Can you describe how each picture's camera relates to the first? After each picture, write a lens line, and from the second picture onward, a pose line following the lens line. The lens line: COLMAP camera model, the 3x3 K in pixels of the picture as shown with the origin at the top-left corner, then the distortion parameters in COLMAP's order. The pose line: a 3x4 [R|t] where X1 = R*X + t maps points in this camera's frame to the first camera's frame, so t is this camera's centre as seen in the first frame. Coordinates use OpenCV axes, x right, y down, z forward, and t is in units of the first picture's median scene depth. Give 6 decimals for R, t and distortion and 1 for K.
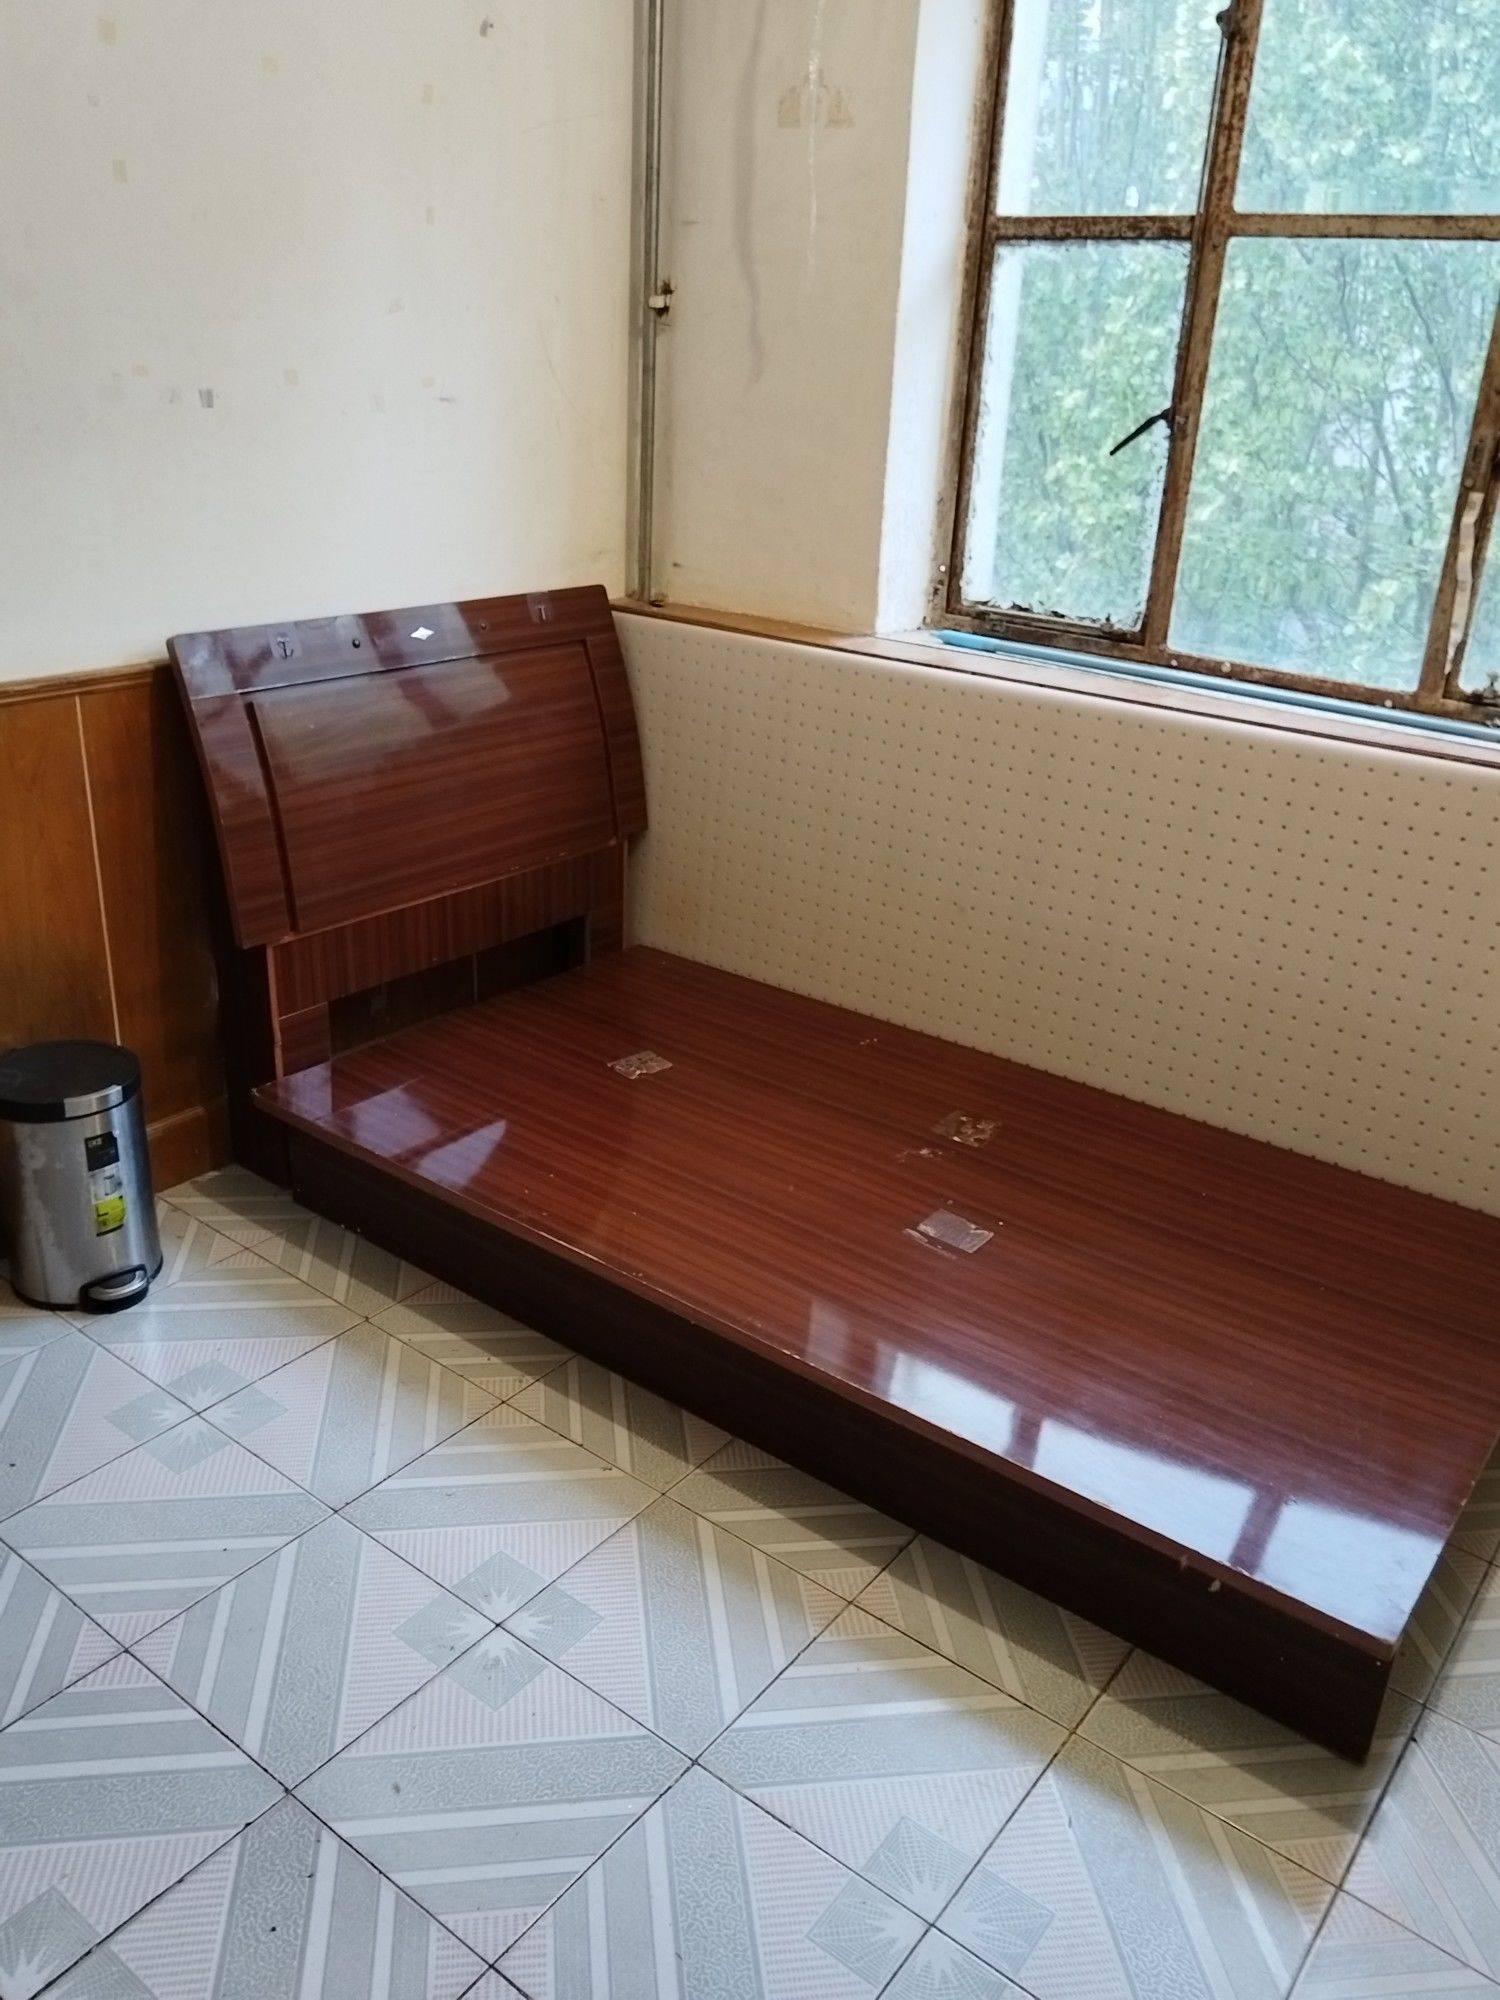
lens RADIAL K [[1586.4, 0, 757.0], [0, 1586.4, 994.8], [0, 0, 1]] dist [-0.000103, 0.014191]
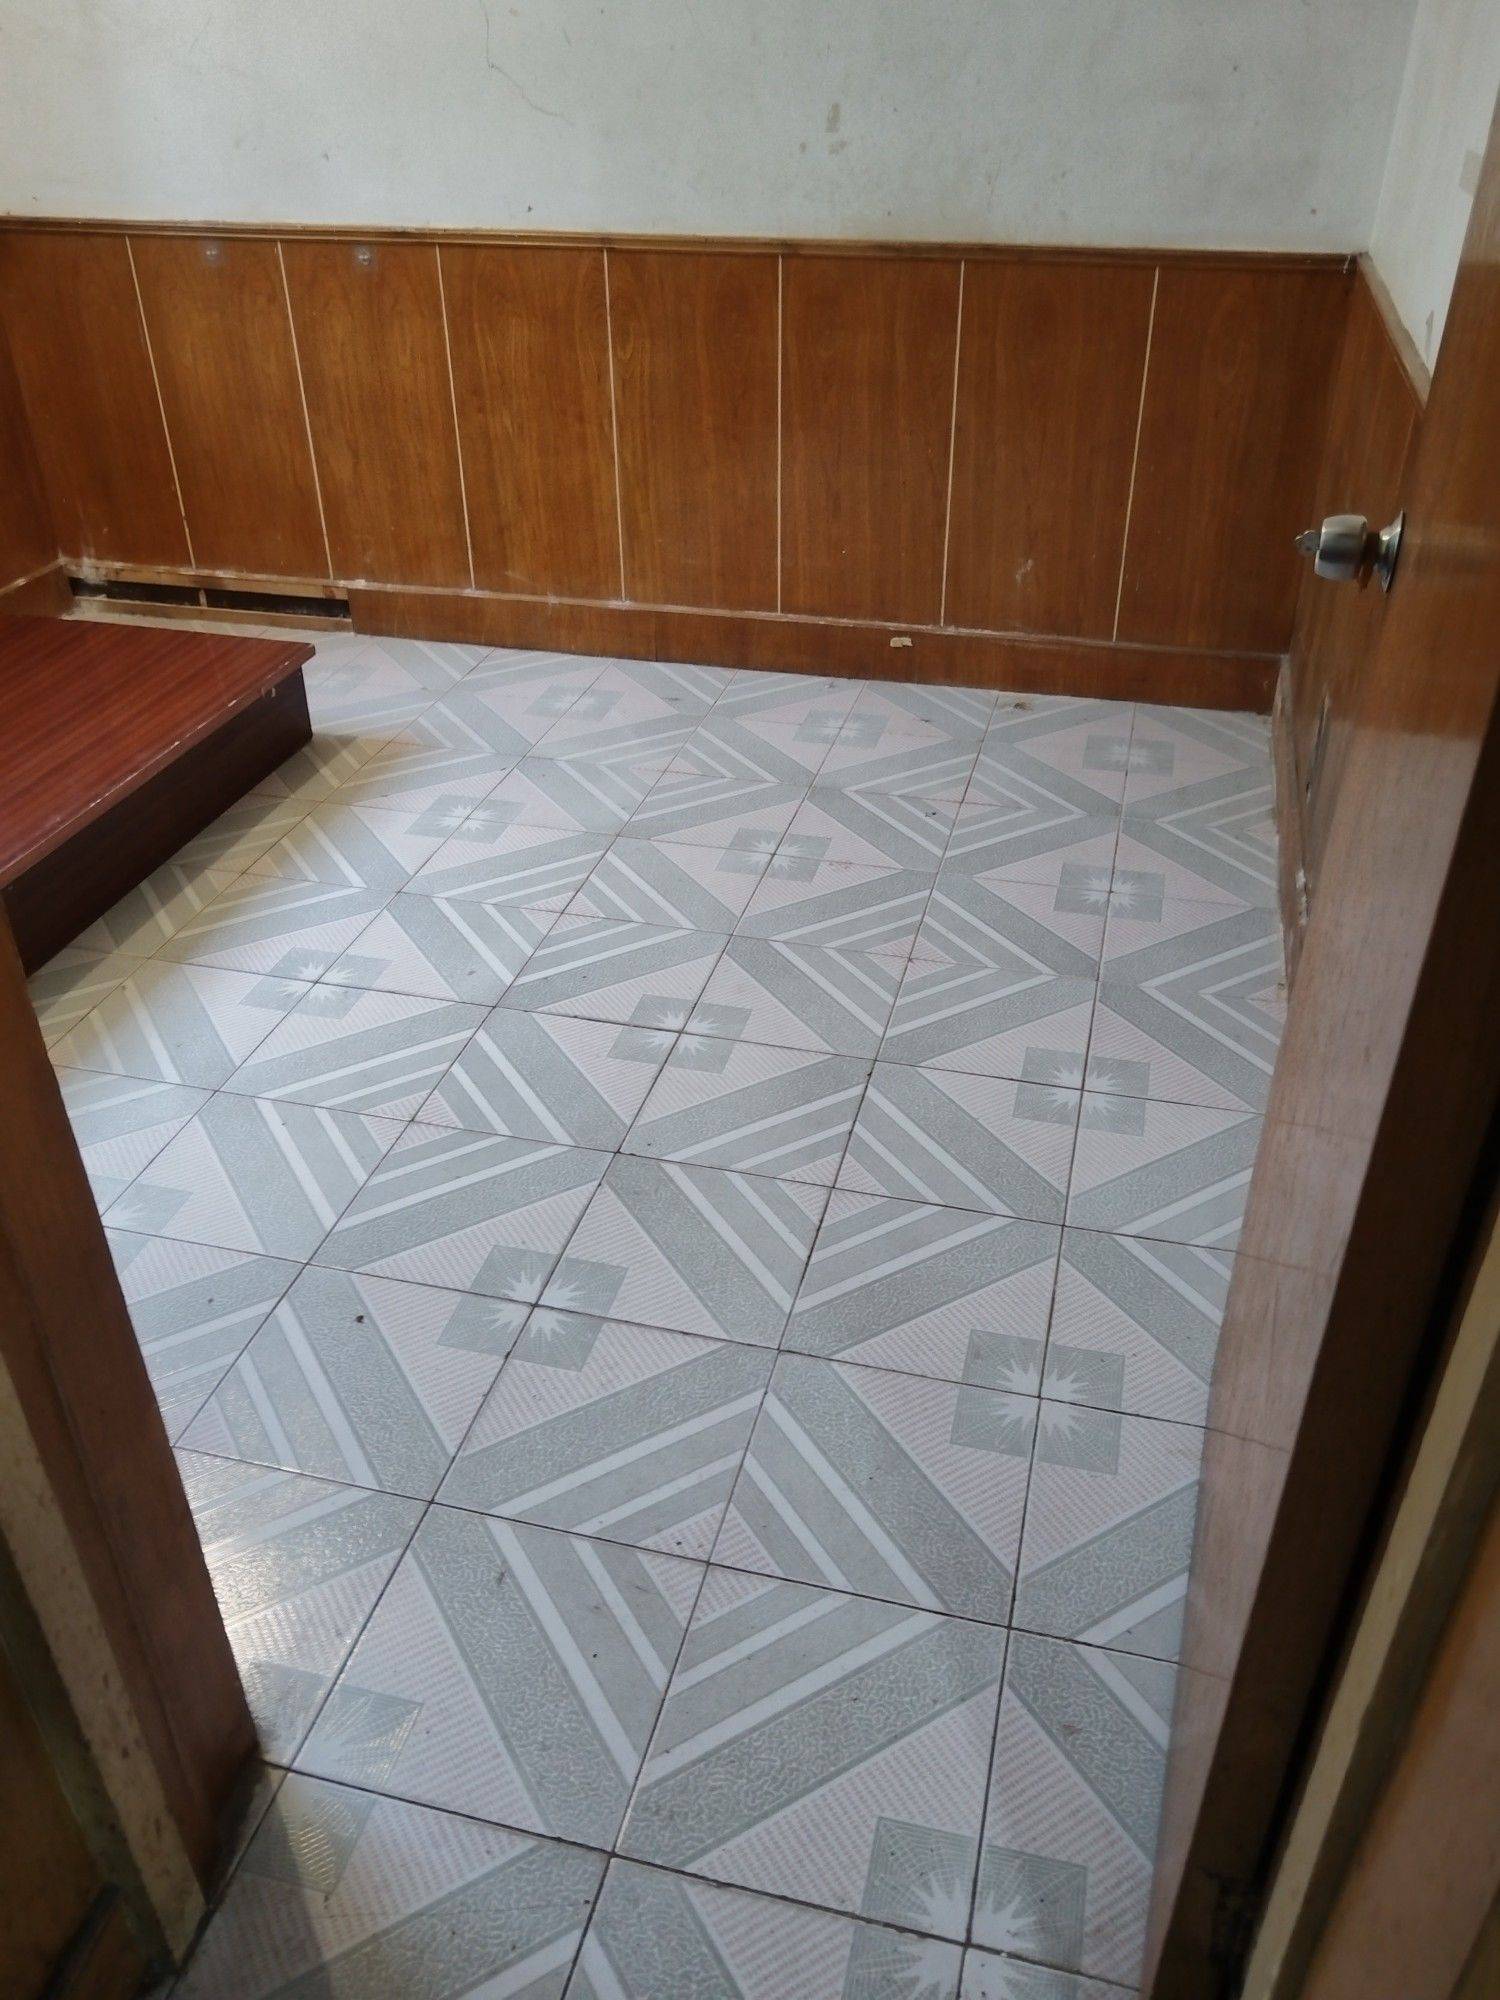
lens RADIAL K [[1569.5, 0, 750.0], [0, 1569.5, 1000.0], [0, 0, 1]] dist [0.006532, 0.003089]
pose [[-0.388852, -0.539253, 0.746994, -0.925162], [0.337937, 0.670805, 0.660167, -0.246495], [-0.857084, 0.509144, -0.078611, 0.563305]]
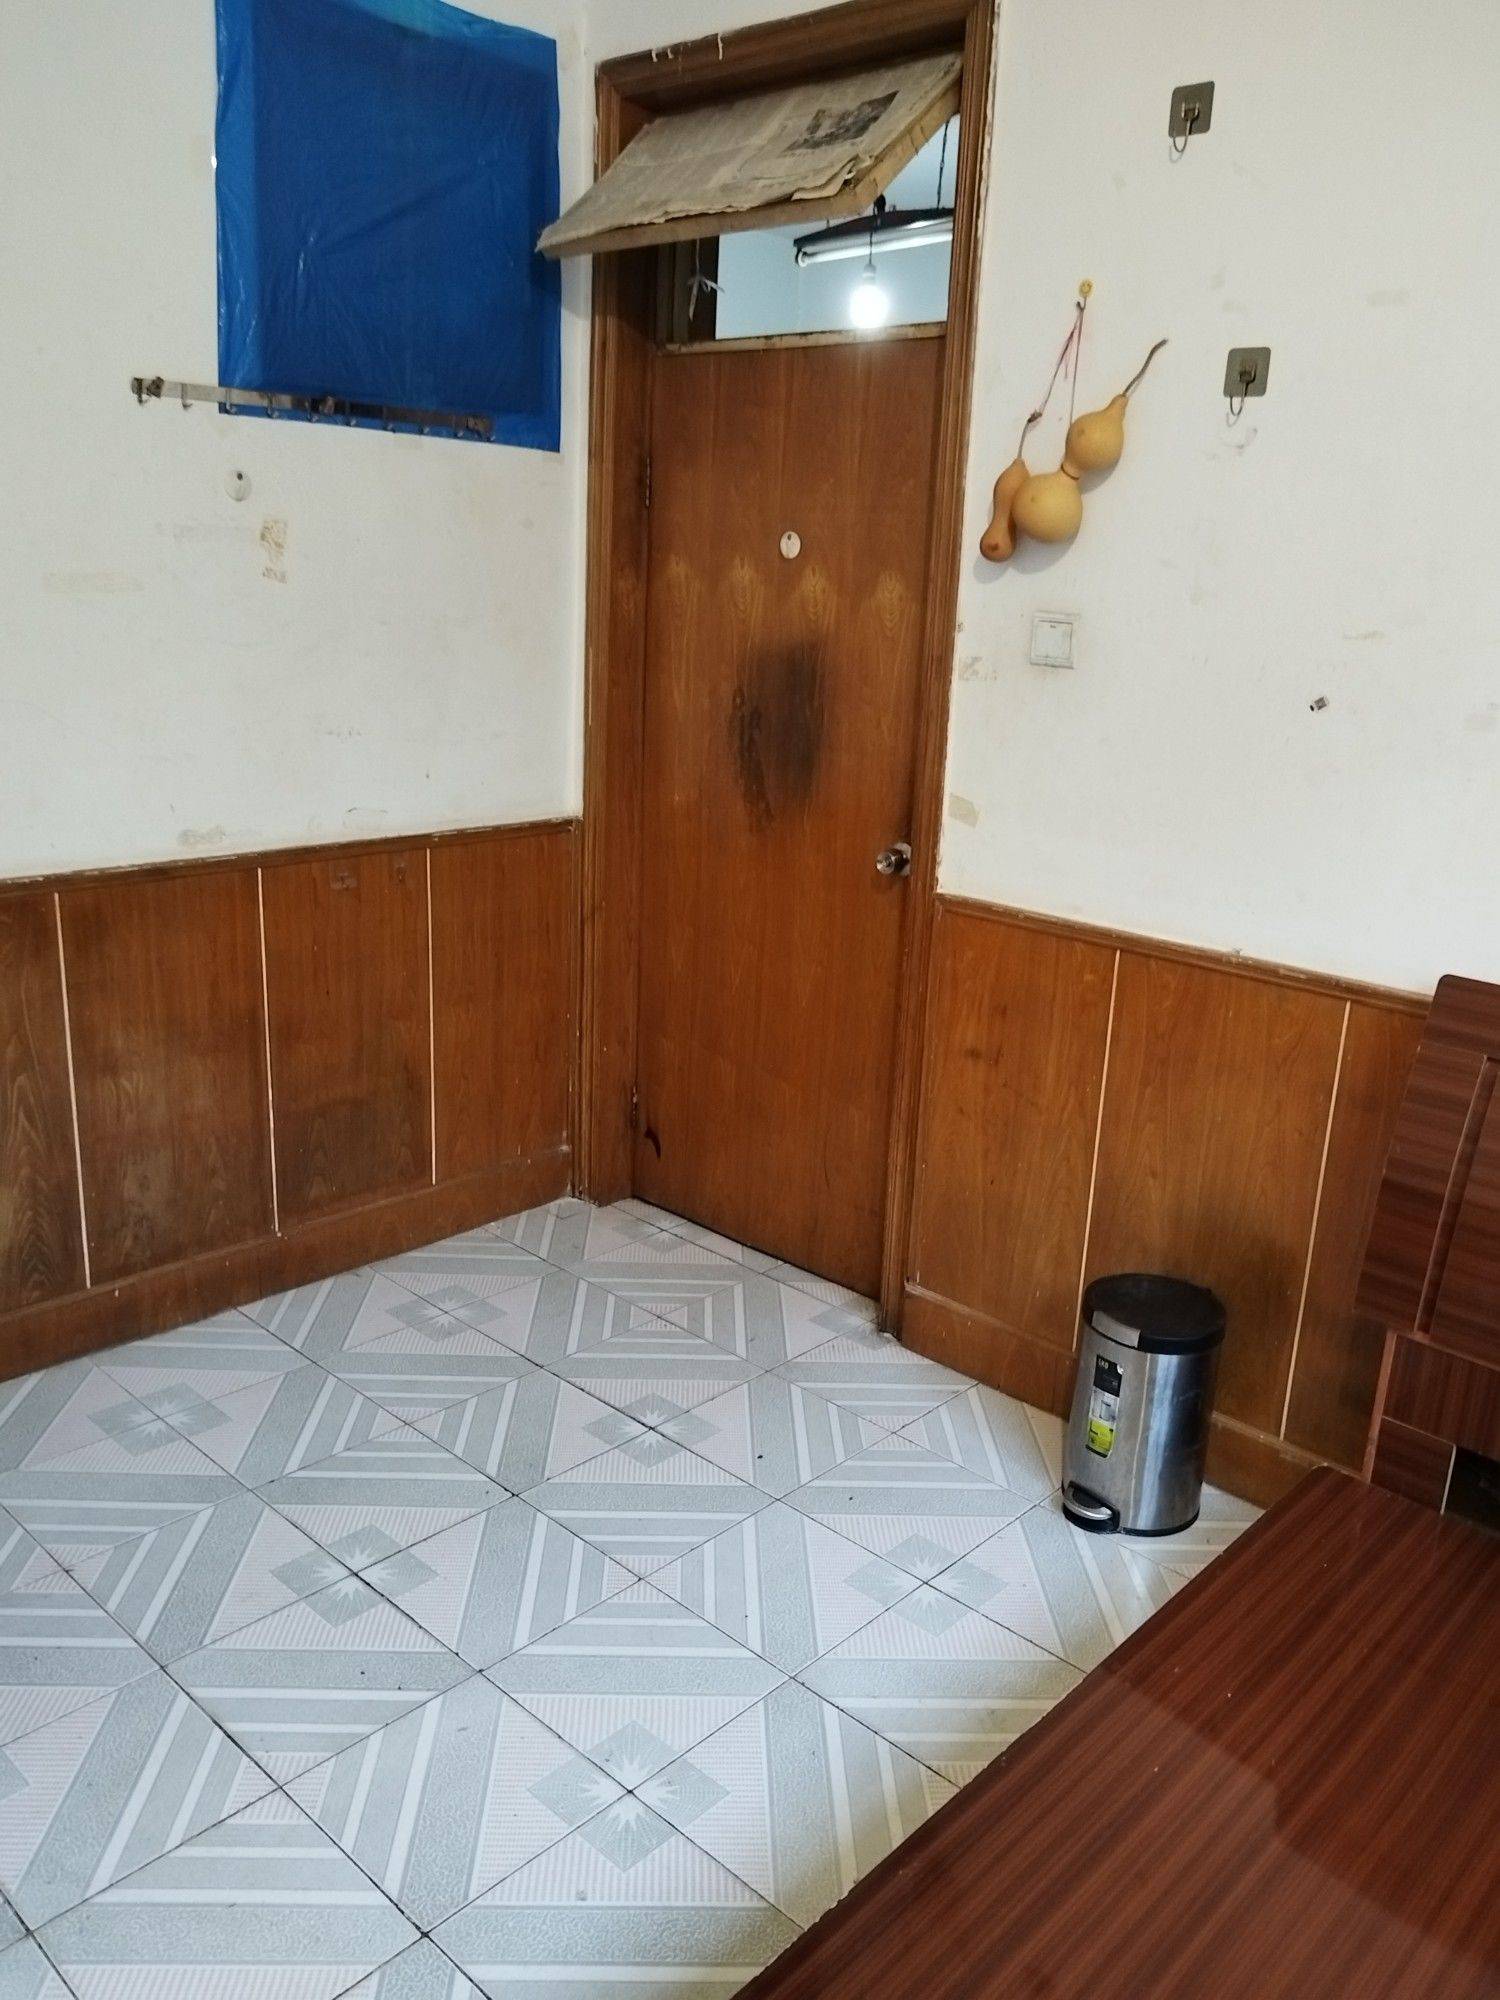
lens RADIAL K [[1569.5, 0, 750.0], [0, 1569.5, 1000.0], [0, 0, 1]] dist [0.006532, 0.003089]
pose [[-0.105264, 0.214623, -0.971008, 0.511219], [-0.420216, 0.875373, 0.239039, -0.240863], [0.901298, 0.433196, -0.001957, 0.598781]]
